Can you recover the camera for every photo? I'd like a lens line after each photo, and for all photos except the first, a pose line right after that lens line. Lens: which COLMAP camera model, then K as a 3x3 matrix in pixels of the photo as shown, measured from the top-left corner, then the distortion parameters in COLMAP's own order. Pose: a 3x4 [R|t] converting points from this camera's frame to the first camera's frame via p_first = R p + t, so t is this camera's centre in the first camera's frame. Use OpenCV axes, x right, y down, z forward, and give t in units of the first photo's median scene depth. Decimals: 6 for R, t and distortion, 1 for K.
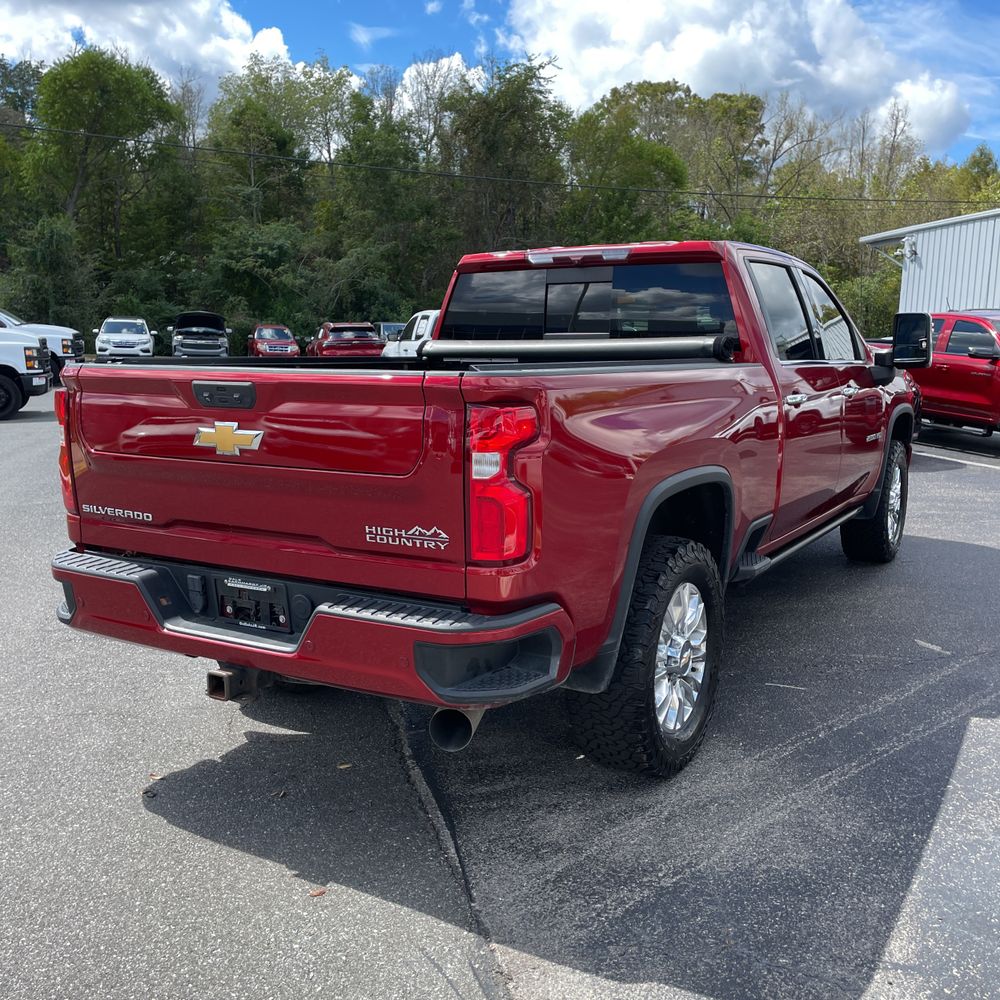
lens RADIAL K [[1012.8, 0, 511.8], [0, 1012.8, 511.1], [0, 0, 1]] dist [0.092131, -0.124835]
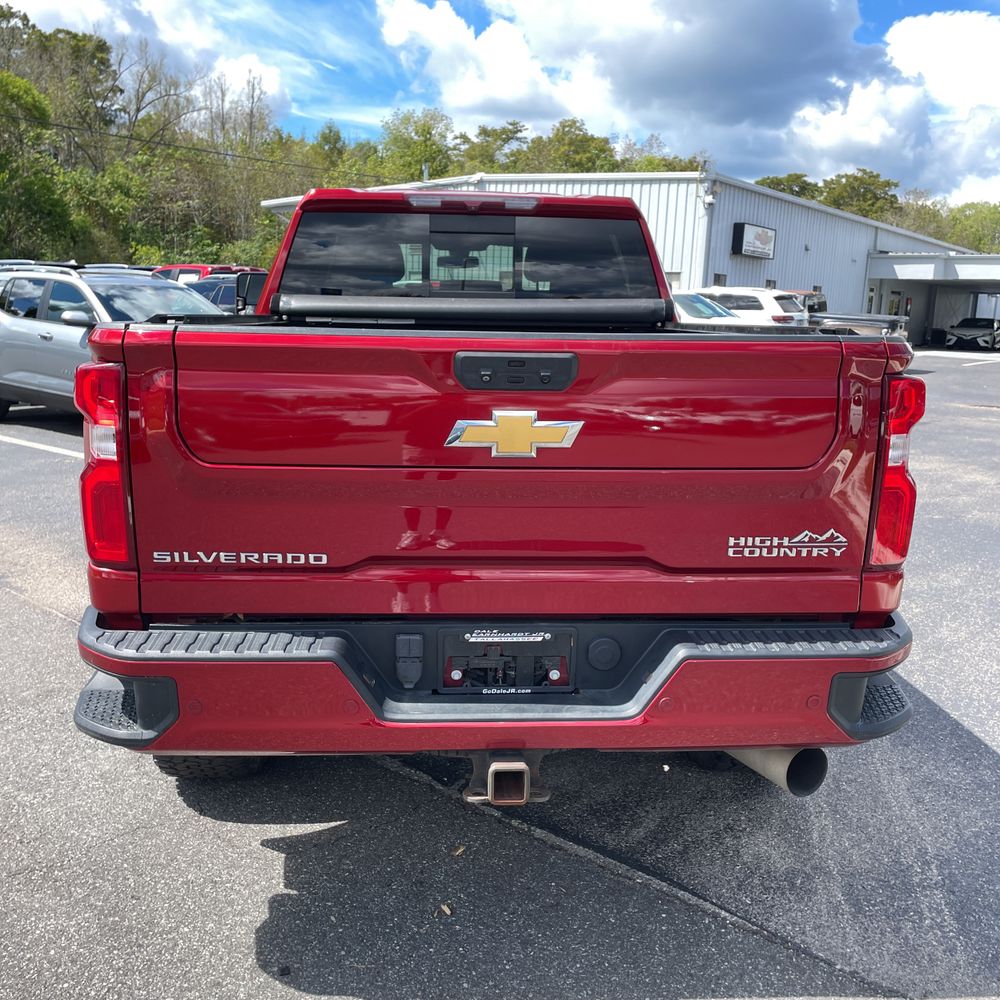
lens RADIAL K [[1017.4, 0, 492.0], [0, 1017.4, 497.4], [0, 0, 1]] dist [0.086037, -0.113898]
pose [[0.826152, -0.084914, 0.557013, -0.051321], [0.072354, 0.996382, 0.044579, -0.004508], [-0.558783, 0.003473, 0.829307, 0.031840]]
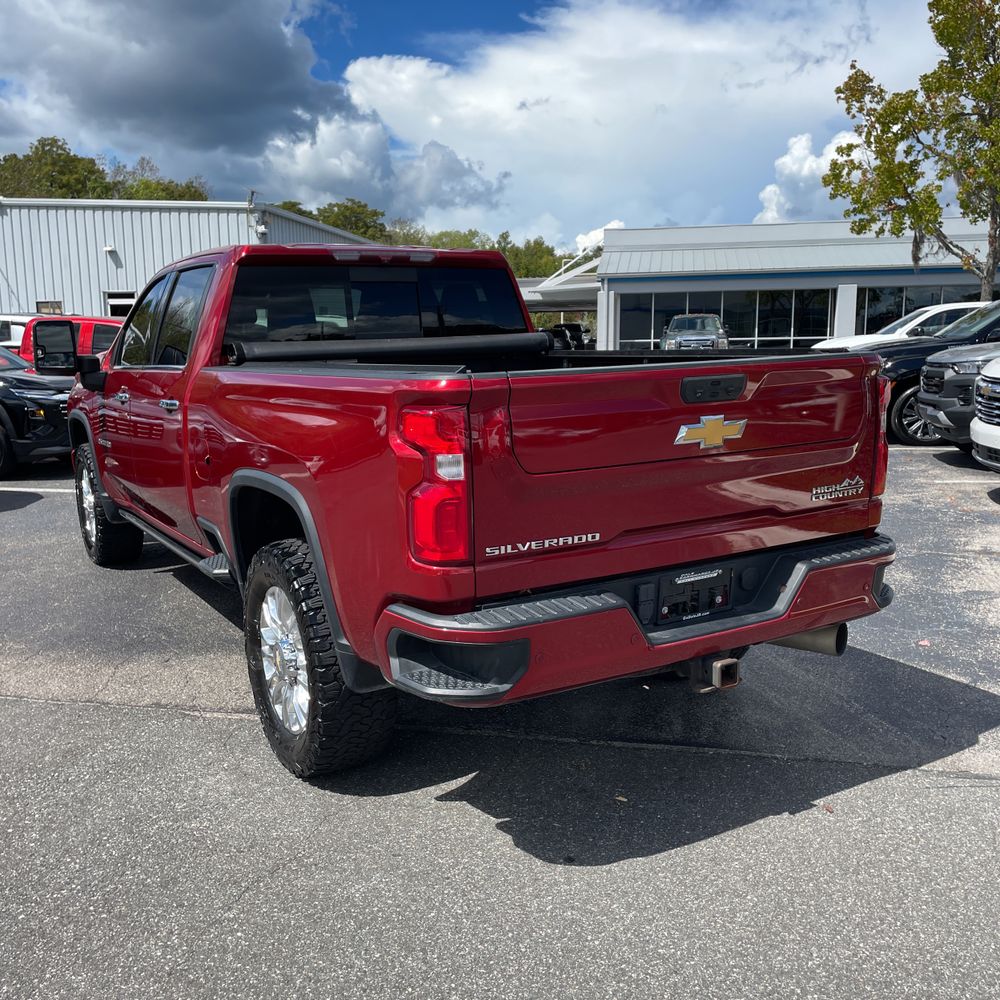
lens RADIAL K [[1011.8, 0, 500.0], [0, 1011.8, 500.0], [0, 0, 1]] dist [0.094692, -0.117456]
pose [[0.474174, -0.154851, 0.866706, -0.094942], [0.169262, 0.982082, 0.082862, -0.009313], [-0.864008, 0.107410, 0.491888, 0.051533]]
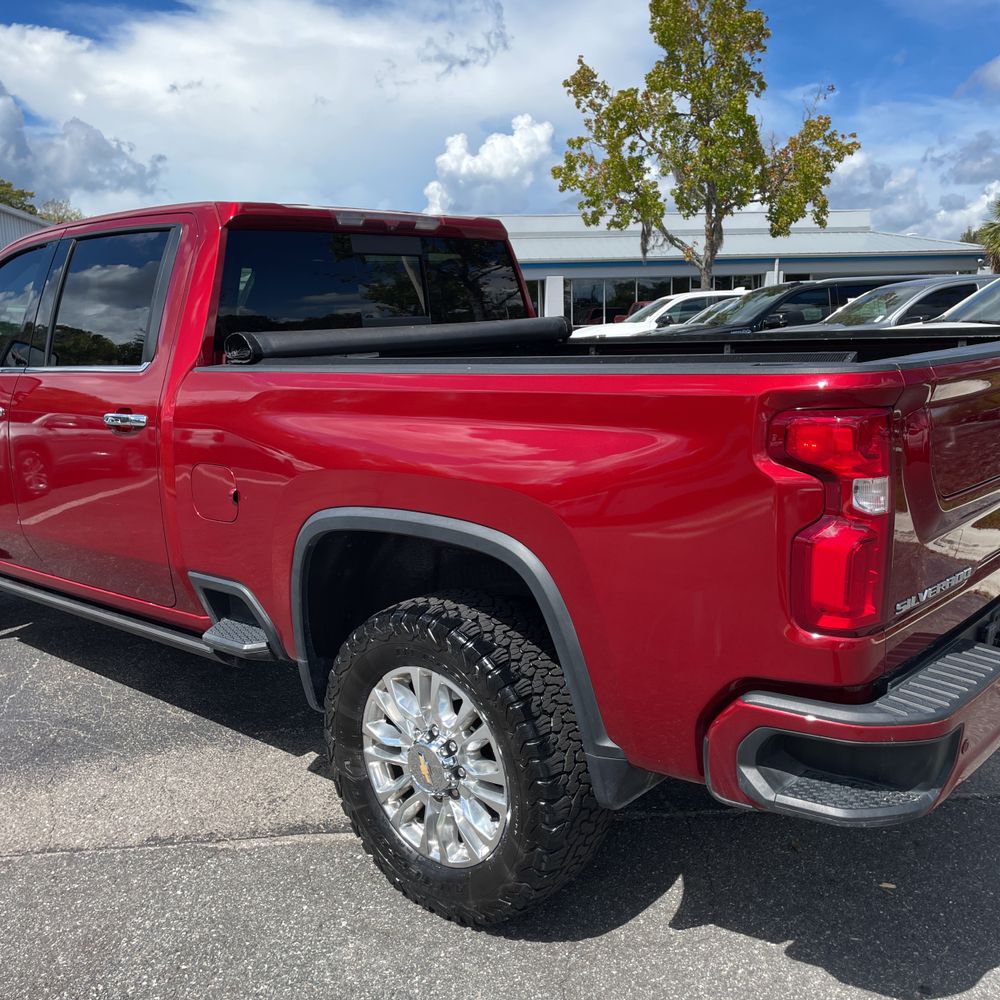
lens RADIAL K [[1012.0, 0, 496.9], [0, 1012.0, 488.9], [0, 0, 1]] dist [0.096673, -0.130650]
pose [[0.183870, -0.173176, 0.967575, -0.087343], [0.196657, 0.970937, 0.136406, -0.016732], [-0.963077, 0.165199, 0.212583, 0.093769]]
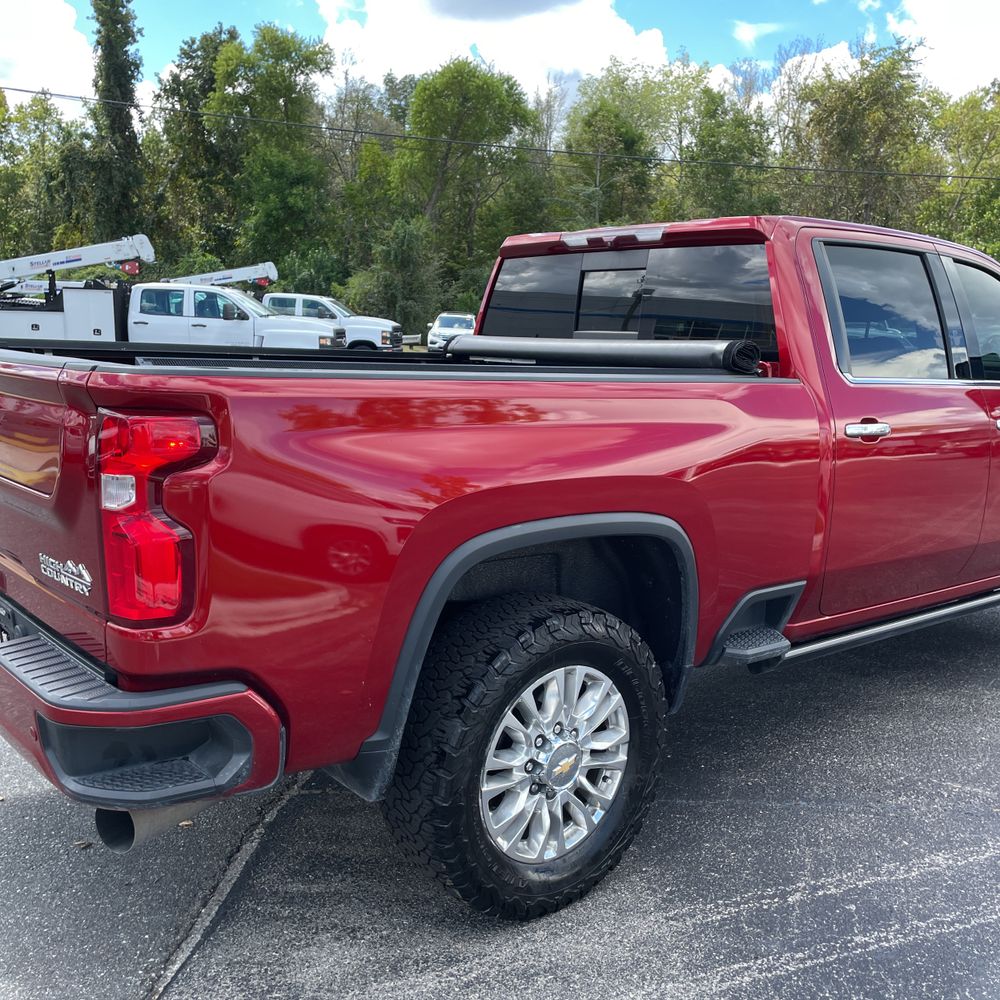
lens RADIAL K [[1012.8, 0, 511.8], [0, 1012.8, 511.1], [0, 0, 1]] dist [0.092131, -0.124835]
pose [[0.941617, 0.089989, -0.324438, 0.032682], [-0.090161, 0.995821, 0.014535, -0.004476], [0.324390, 0.015565, 0.945795, 0.025051]]
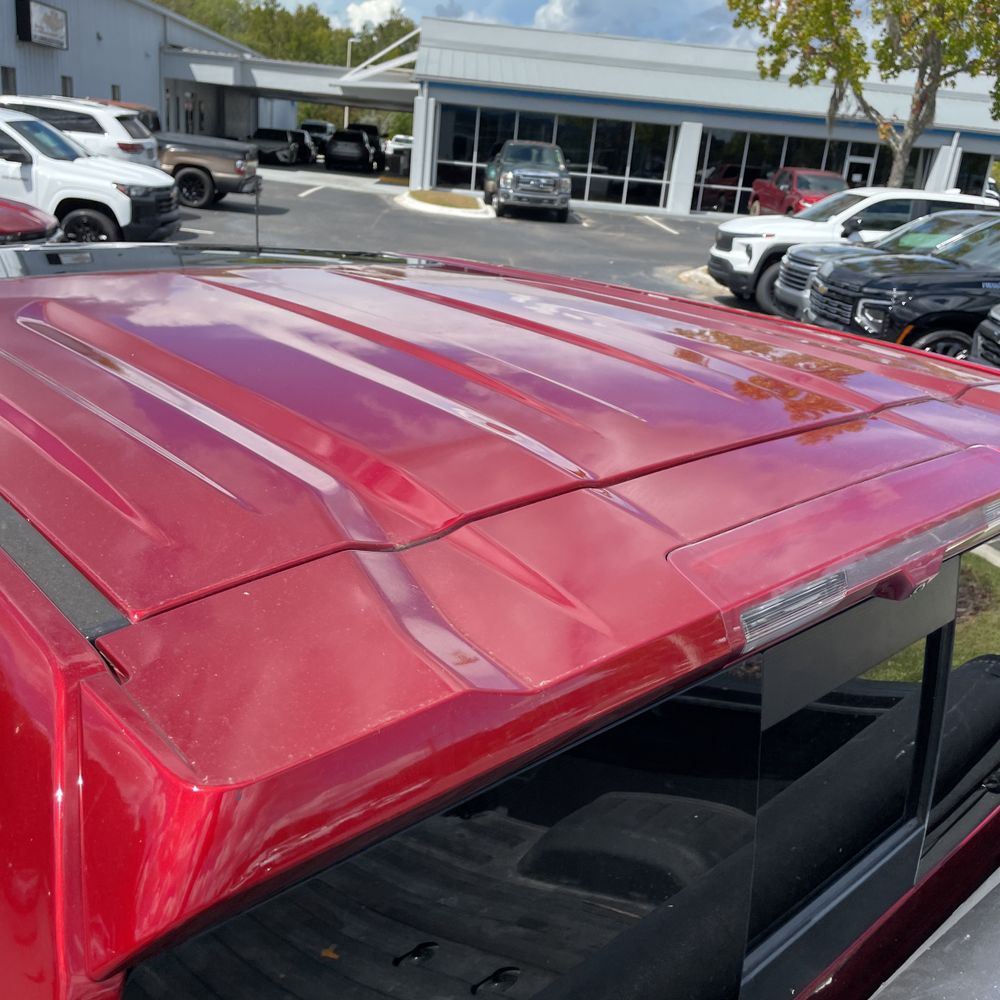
lens RADIAL K [[1008.7, 0, 501.2], [0, 1008.7, 506.4], [0, 0, 1]] dist [0.088625, -0.096382]
pose [[0.271917, -0.314406, 0.909511, -0.013004], [0.081689, 0.949253, 0.303721, -0.038336], [-0.958847, -0.008290, 0.283802, 0.121832]]
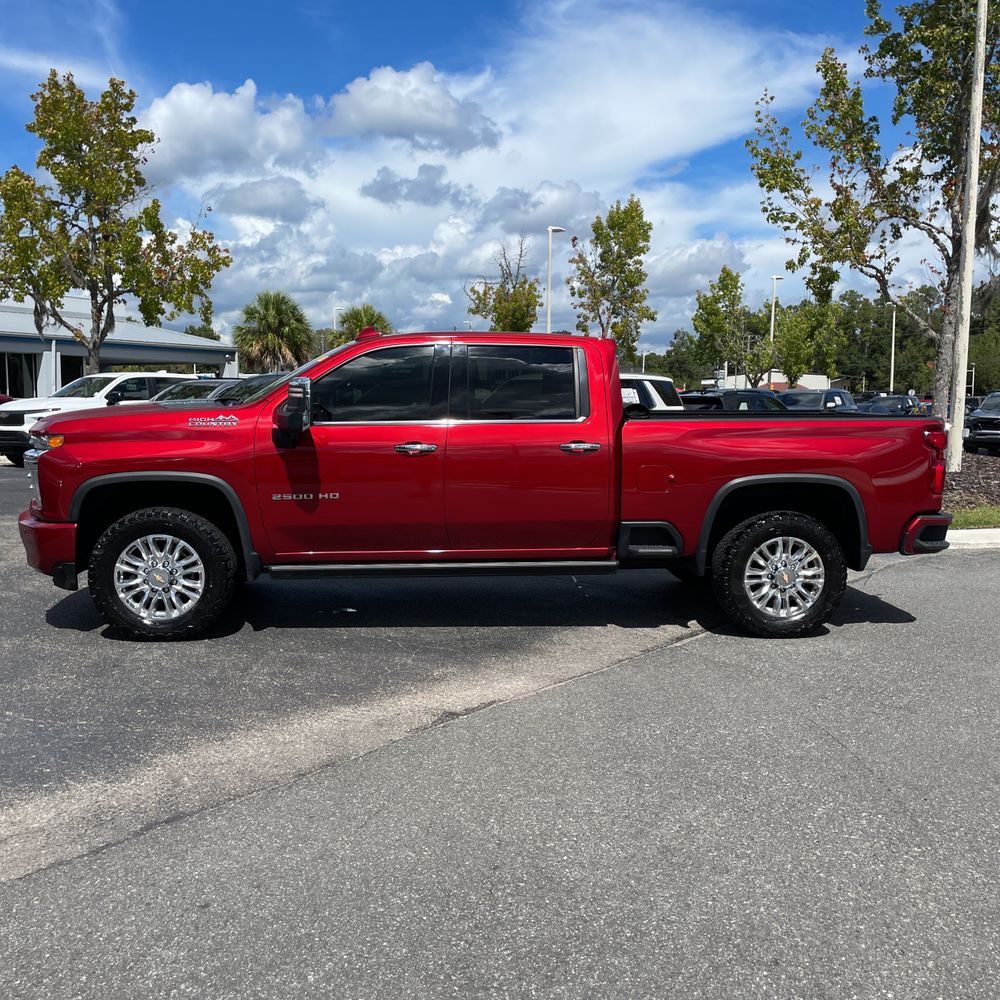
lens RADIAL K [[1012.8, 0, 511.8], [0, 1012.8, 511.1], [0, 0, 1]] dist [0.092131, -0.124835]
pose [[-0.591882, -0.103190, 0.799392, -0.133217], [0.123712, 0.968389, 0.216604, -0.043274], [-0.796474, 0.227099, -0.560406, 0.242383]]
